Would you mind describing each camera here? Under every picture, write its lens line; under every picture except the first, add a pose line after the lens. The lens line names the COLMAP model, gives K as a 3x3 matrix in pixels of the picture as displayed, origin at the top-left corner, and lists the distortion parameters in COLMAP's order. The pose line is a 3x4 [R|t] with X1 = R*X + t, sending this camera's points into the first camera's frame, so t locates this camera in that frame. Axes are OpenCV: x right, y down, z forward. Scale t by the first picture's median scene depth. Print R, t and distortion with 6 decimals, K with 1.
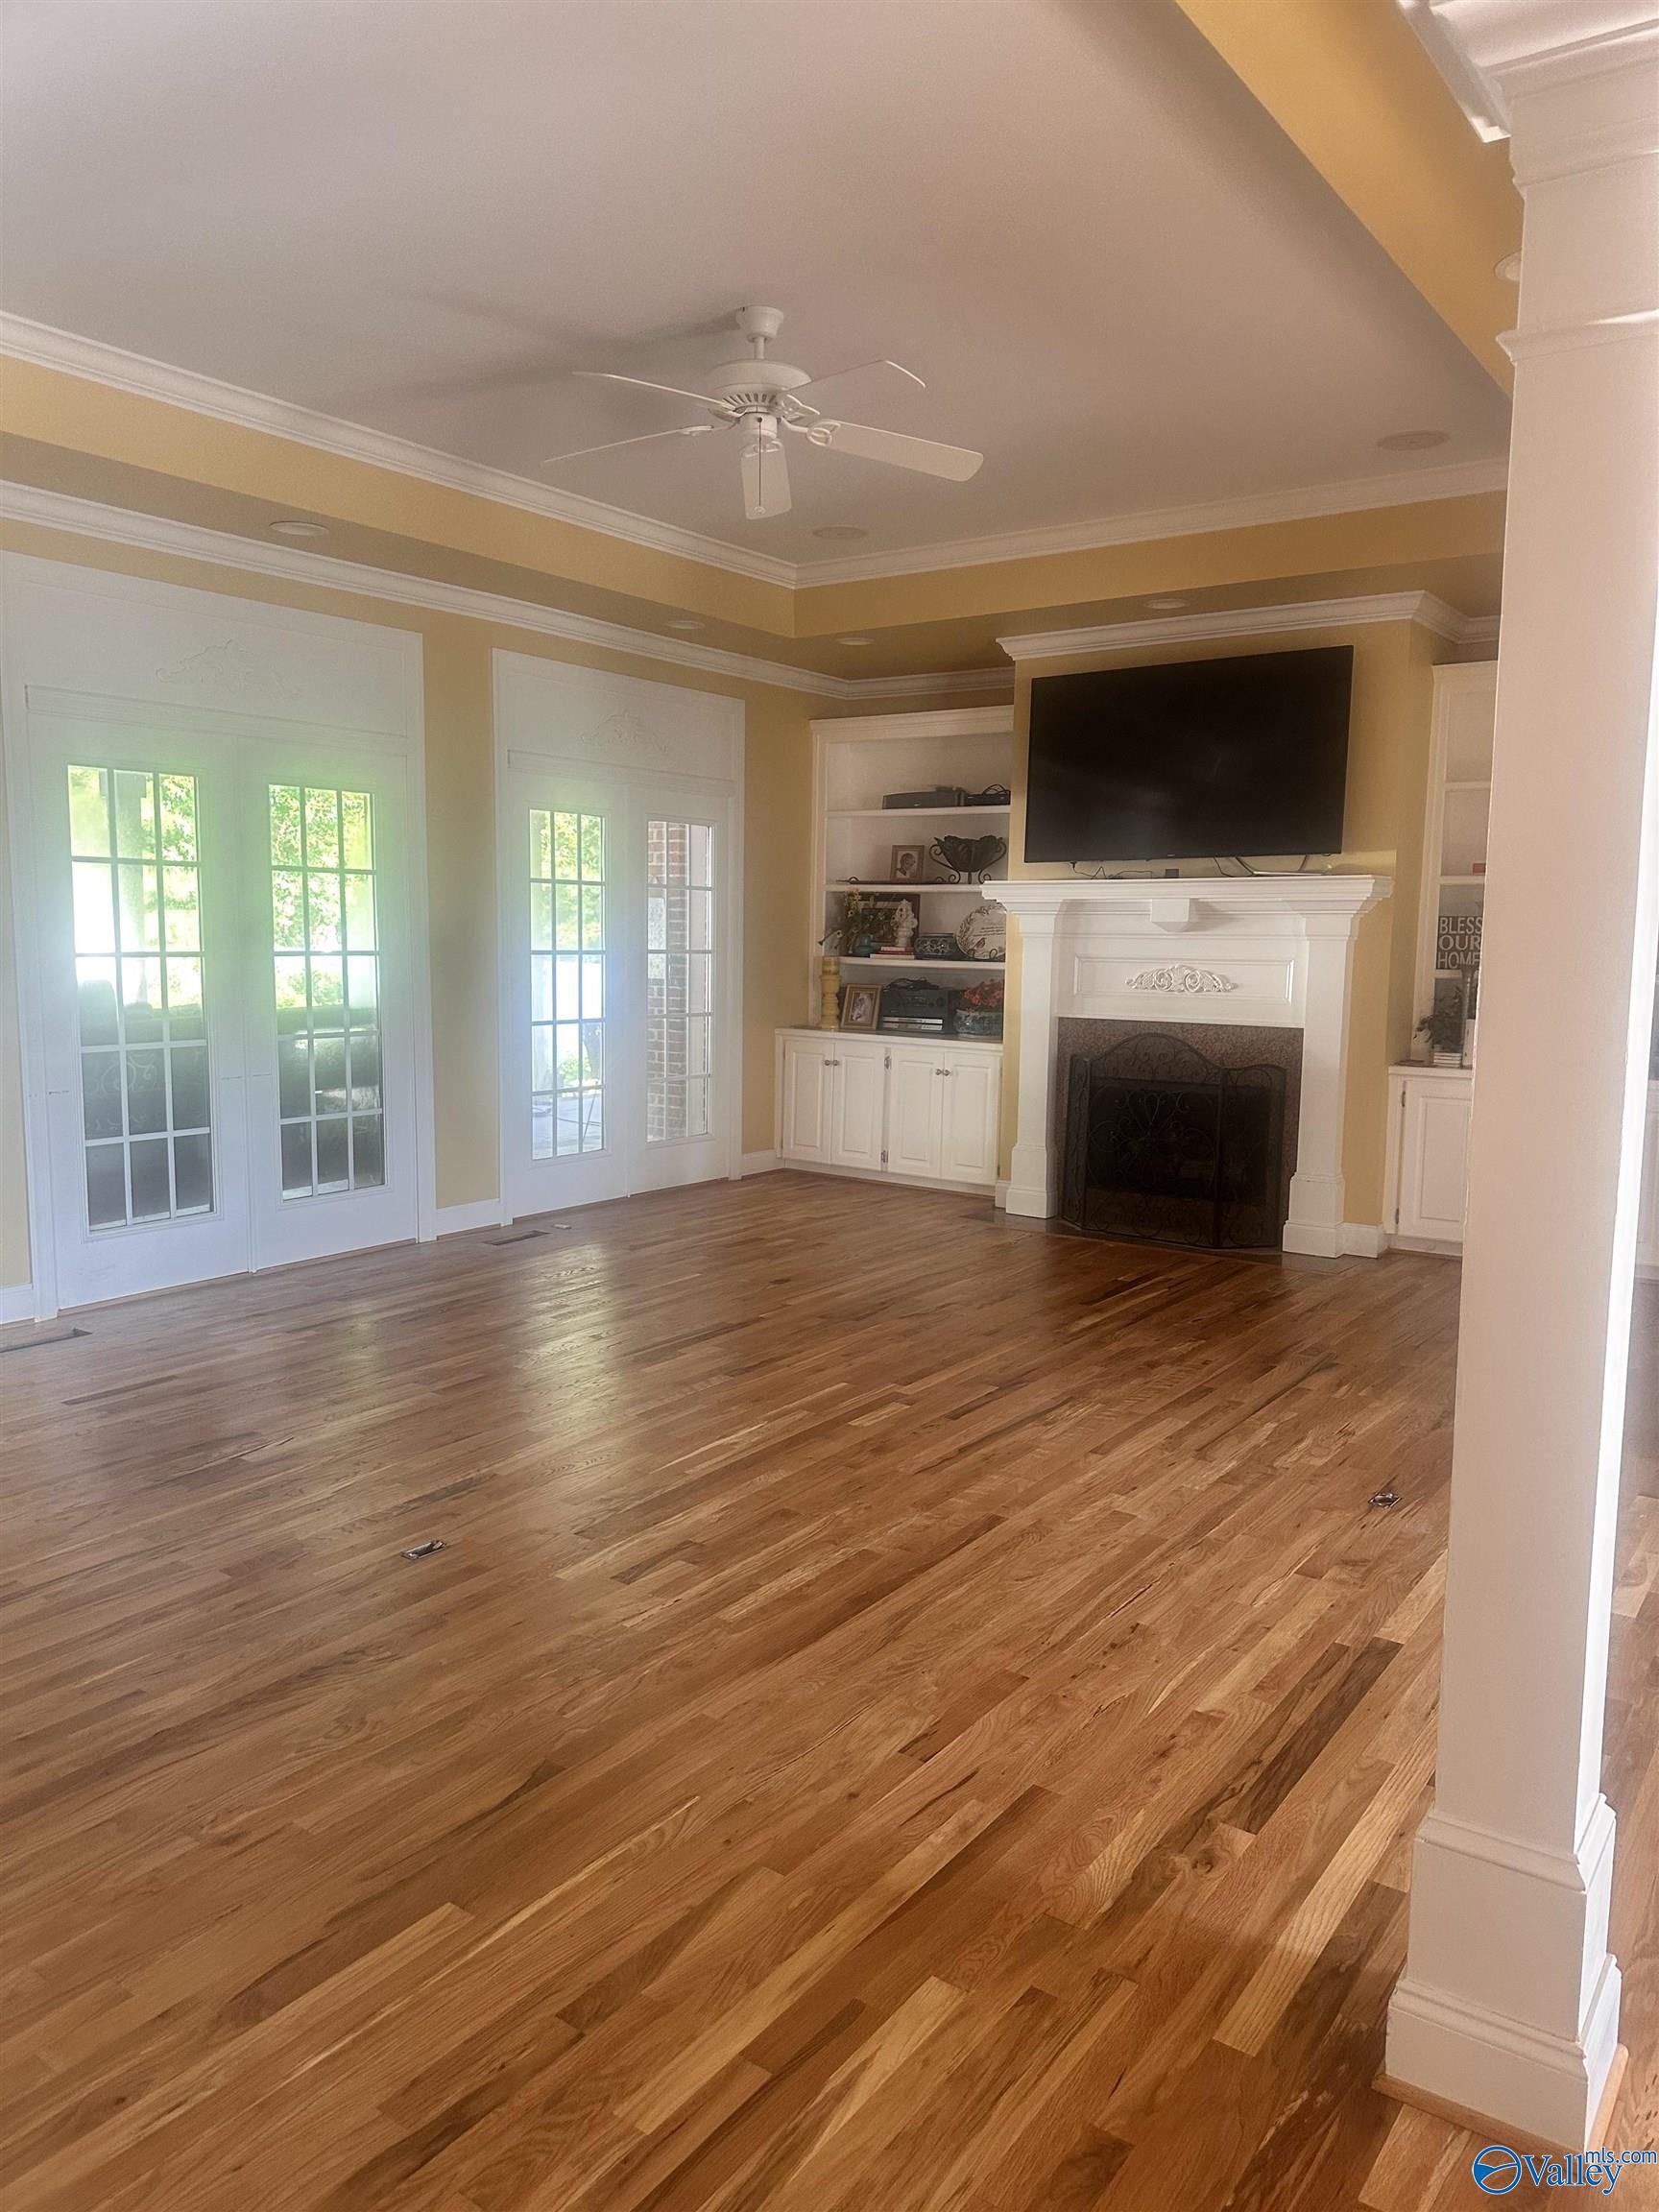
lens RADIAL K [[1576.4, 0, 829.1], [0, 1576.4, 1110.8], [0, 0, 1]] dist [0.043483, -0.004152]
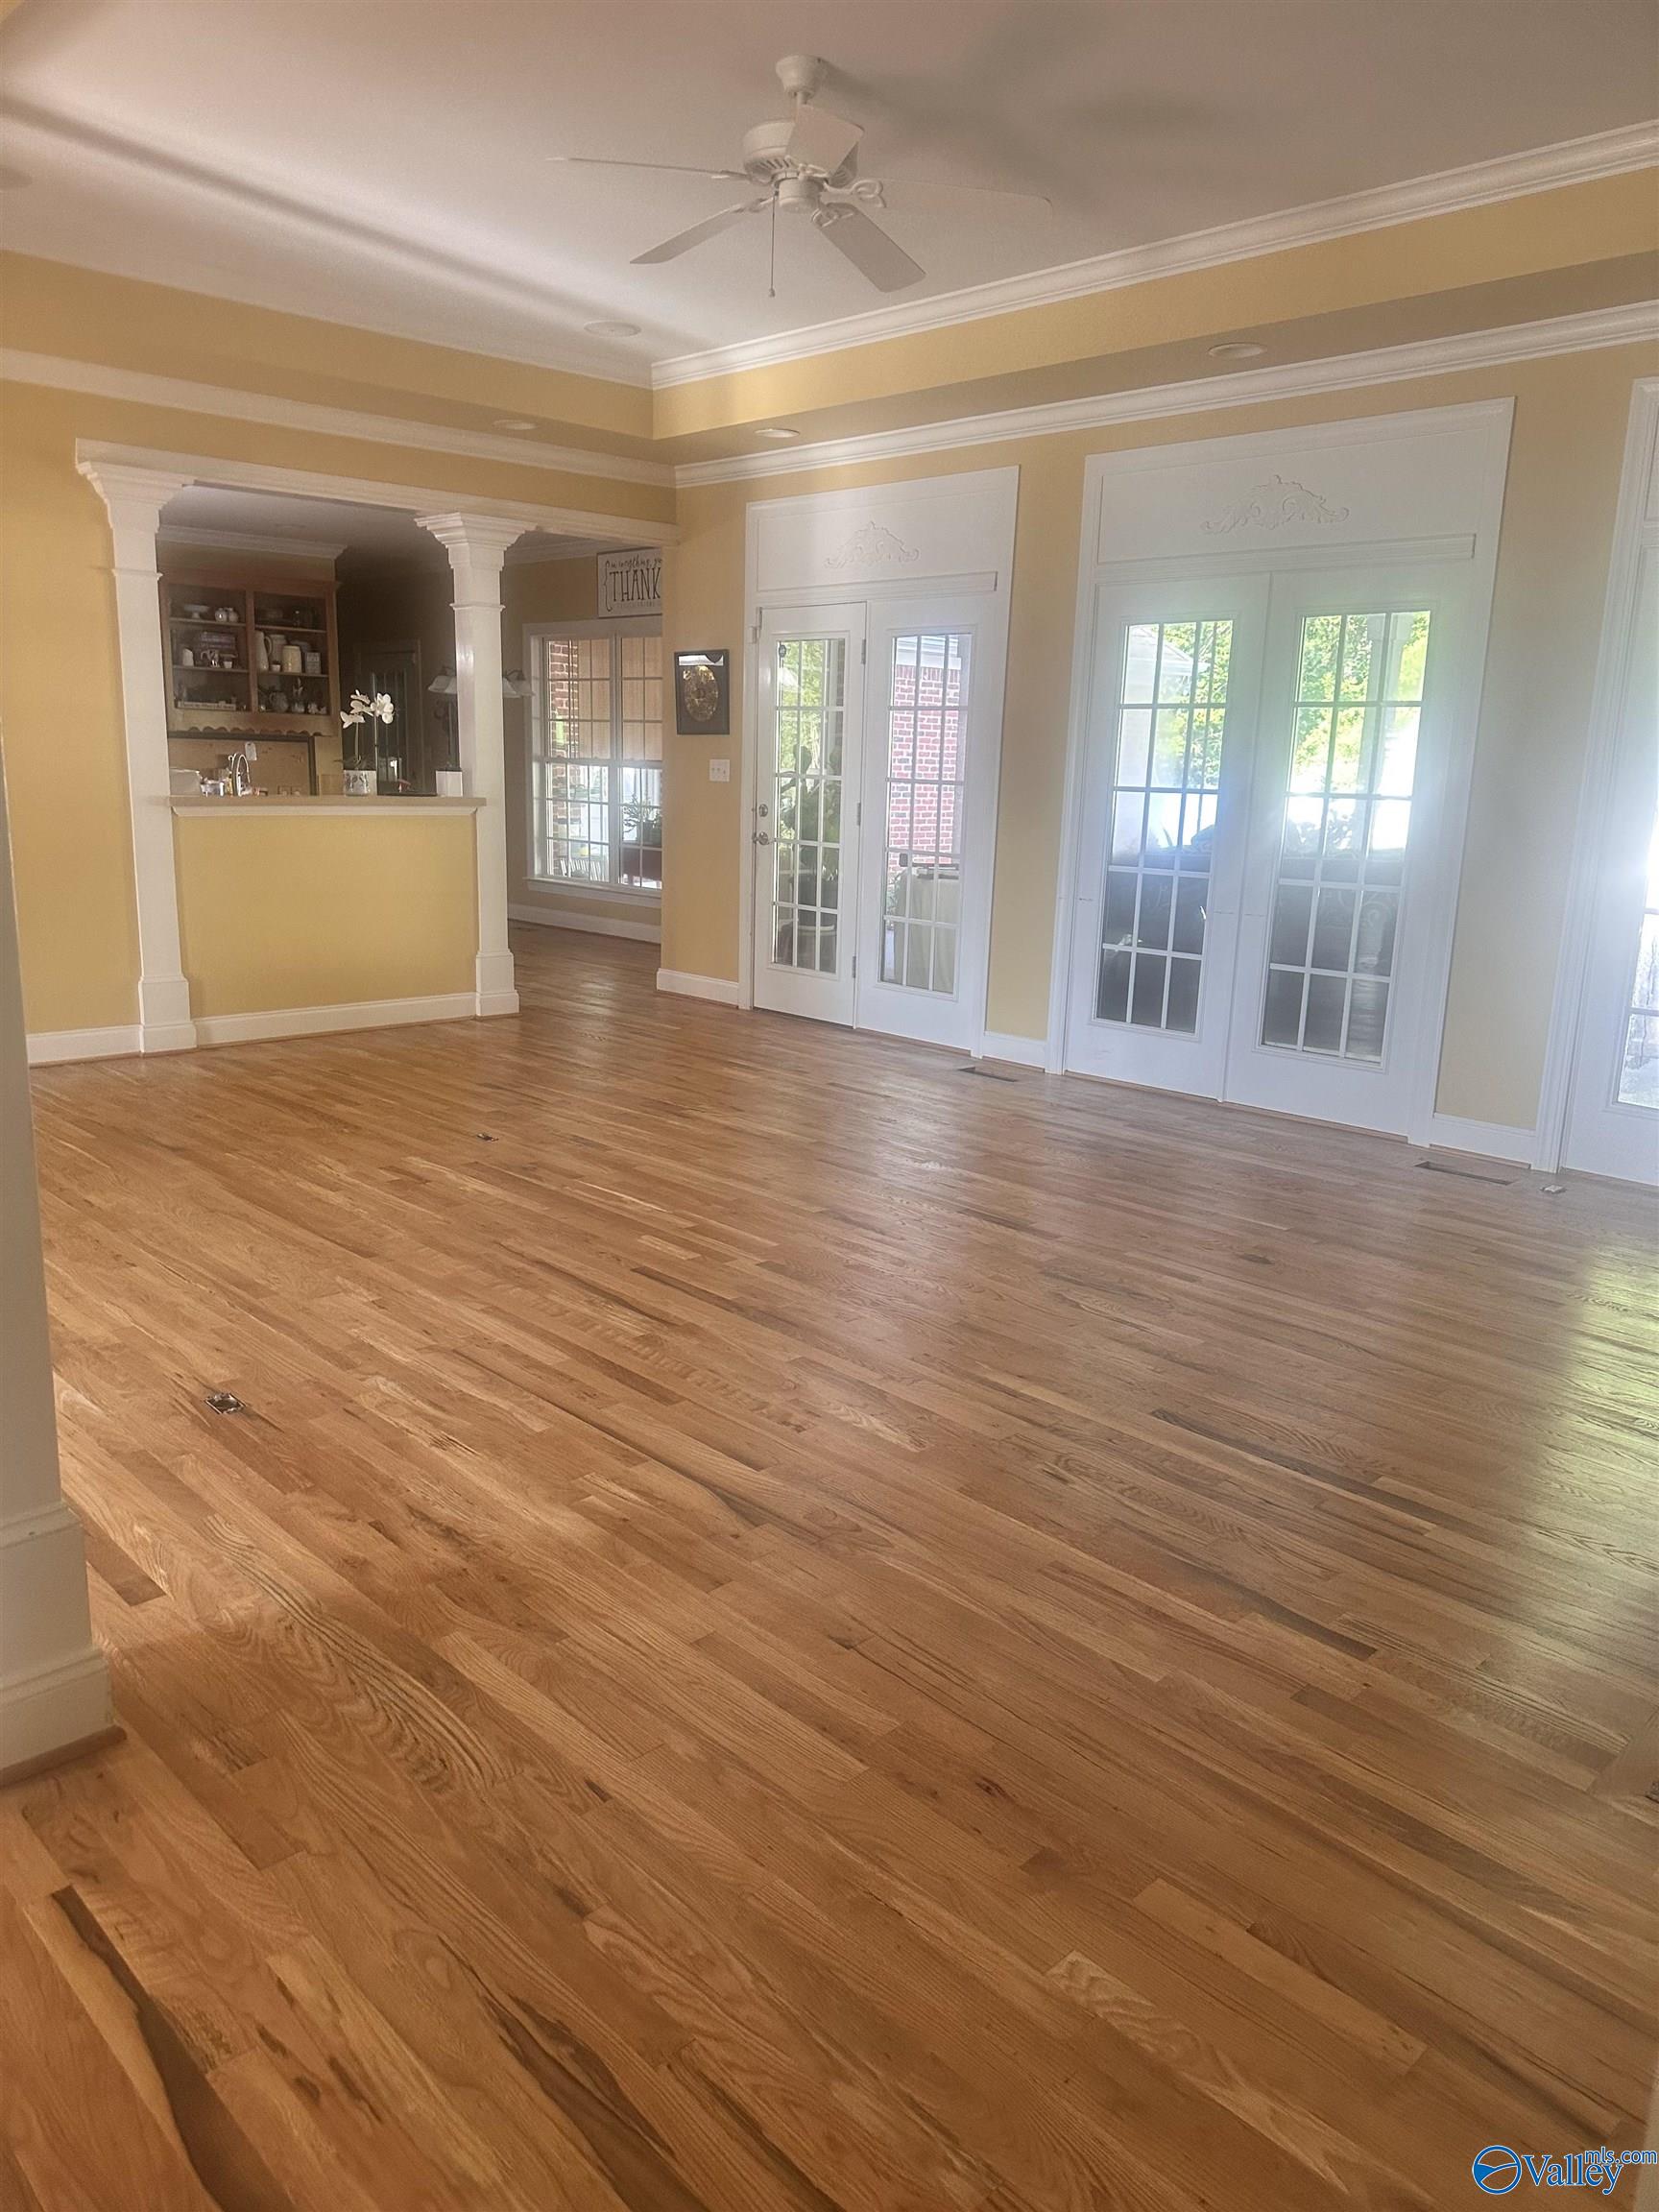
lens RADIAL K [[1576.4, 0, 827.2], [0, 1576.4, 1102.2], [0, 0, 1]] dist [0.043483, -0.004152]
pose [[-0.185347, 0.197841, -0.962551, 0.941925], [-0.149023, 0.962536, 0.226533, -0.130445], [0.971308, 0.185430, -0.148921, 1.235493]]
